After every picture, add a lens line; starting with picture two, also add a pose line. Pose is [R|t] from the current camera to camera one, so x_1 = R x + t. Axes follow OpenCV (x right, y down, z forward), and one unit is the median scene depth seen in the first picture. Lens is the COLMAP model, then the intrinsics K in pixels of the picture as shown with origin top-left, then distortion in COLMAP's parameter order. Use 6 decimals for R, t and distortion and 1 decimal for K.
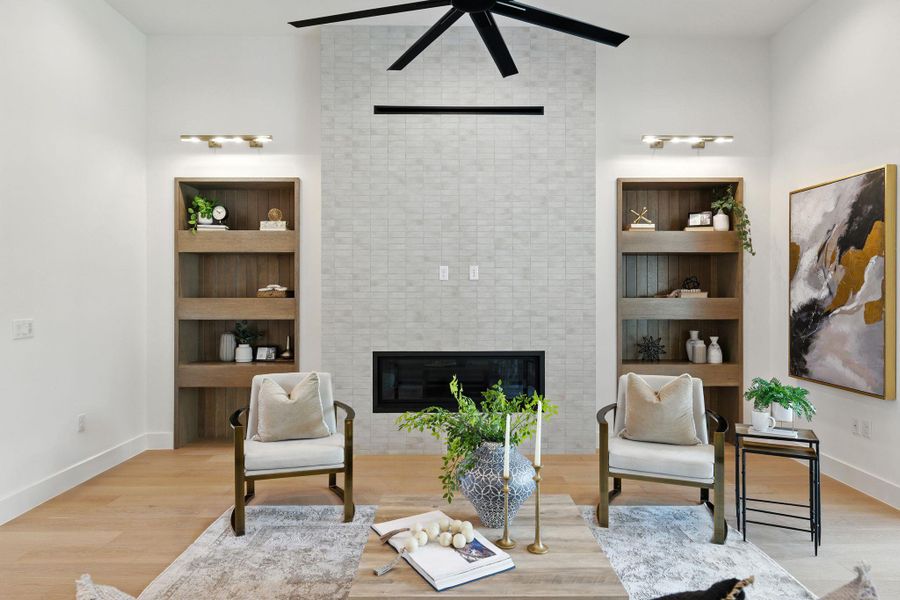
lens RADIAL K [[548.4, 0, 448.6], [0, 548.4, 293.7], [0, 0, 1]] dist [0.002837, 0.000642]
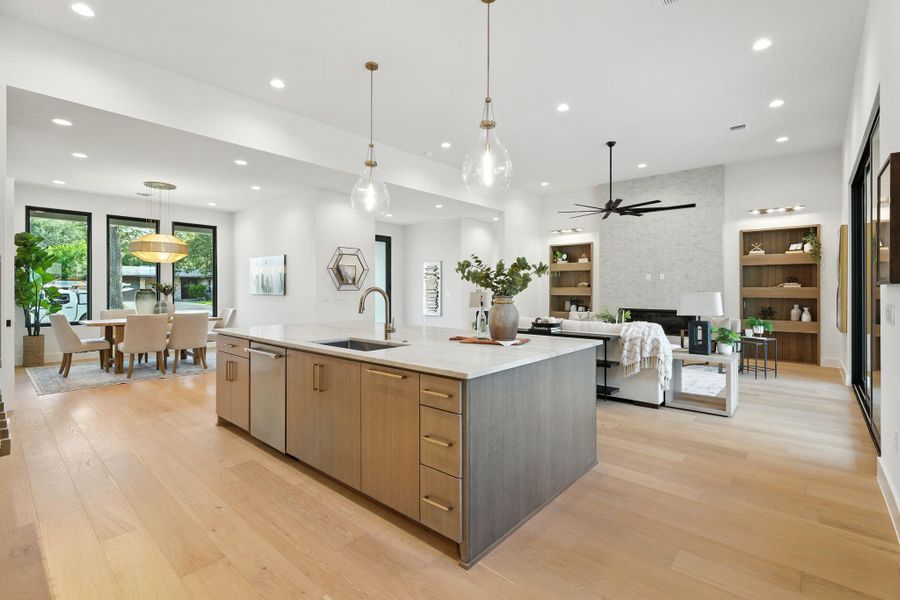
lens RADIAL K [[417.3, 0, 446.9], [0, 417.3, 288.3], [0, 0, 1]] dist [0.003629, 0.000194]
pose [[0.740336, 0.000272, -0.672237, 0.552796], [-0.001866, 0.999997, -0.001650, 0.016532], [0.672234, 0.002476, 0.740334, -0.944976]]
